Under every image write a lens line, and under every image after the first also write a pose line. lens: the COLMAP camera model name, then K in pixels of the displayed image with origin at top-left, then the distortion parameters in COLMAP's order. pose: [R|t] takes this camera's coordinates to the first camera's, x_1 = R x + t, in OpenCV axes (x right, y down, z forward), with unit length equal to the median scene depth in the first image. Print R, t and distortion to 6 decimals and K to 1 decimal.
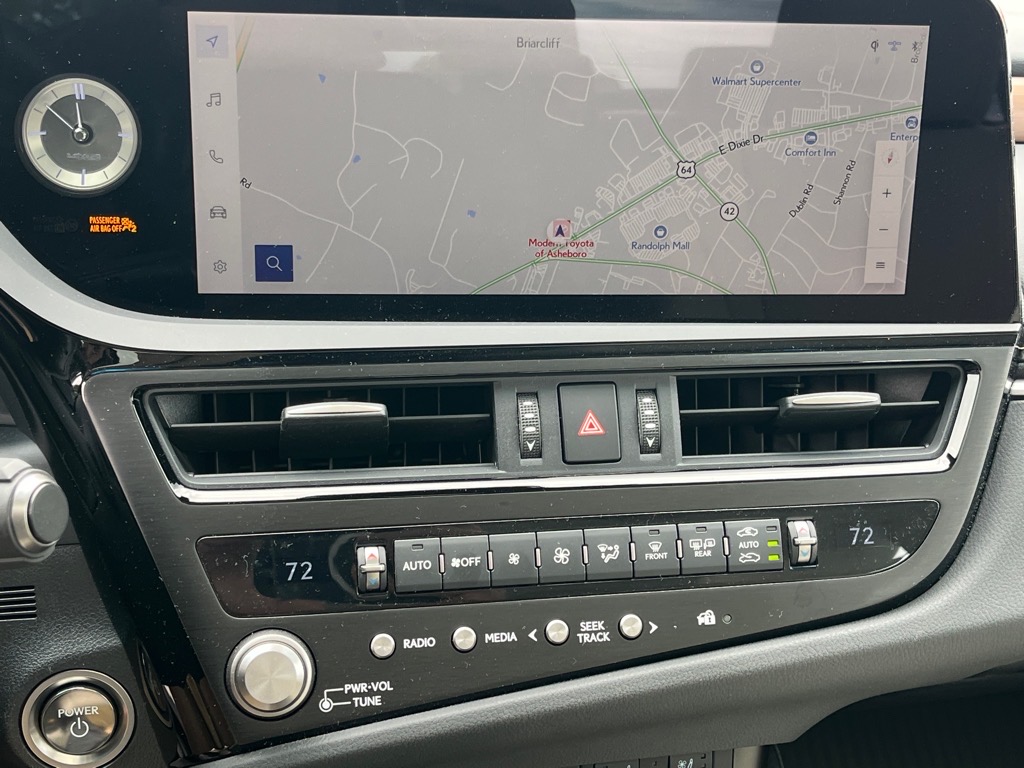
lens RADIAL K [[1431.7, 0, 512.0], [0, 1431.7, 384.0], [0, 0, 1]] dist [0.132516, -0.040055]
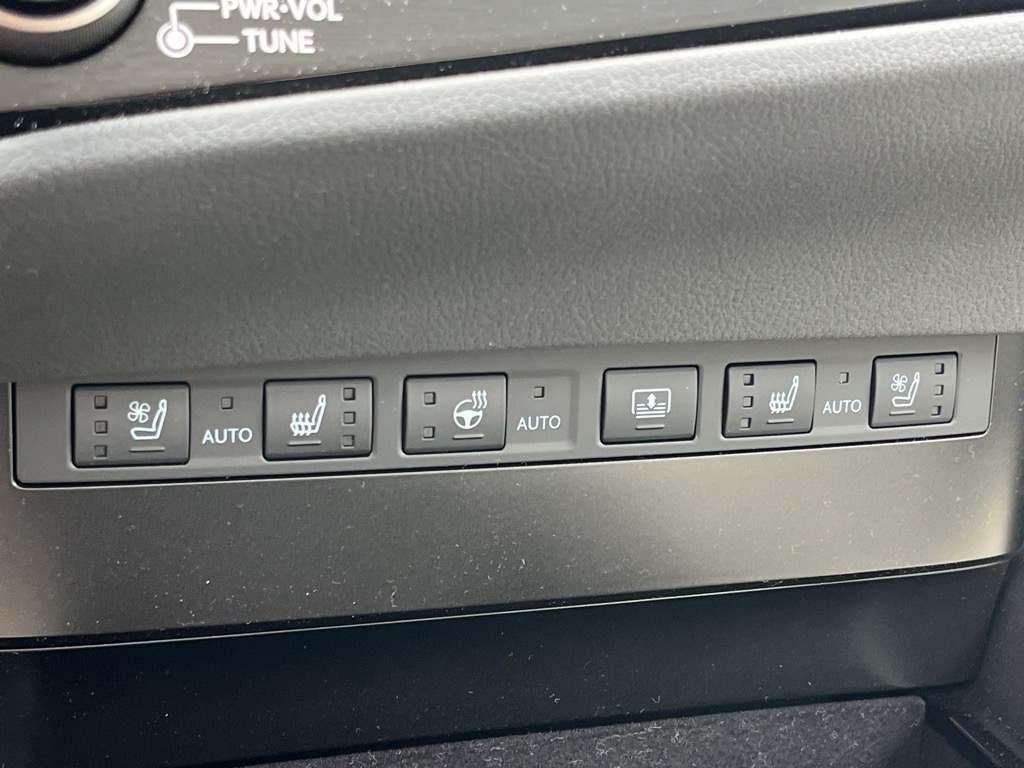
lens RADIAL K [[1793.9, 0, 512.0], [0, 1793.9, 384.0], [0, 0, 1]] dist [0.033558, 0.072843]
pose [[0.992175, -0.002022, 0.124836, -0.098596], [0.007223, 0.999124, -0.041220, 0.336462], [-0.124643, 0.041799, 0.991321, 0.499471]]
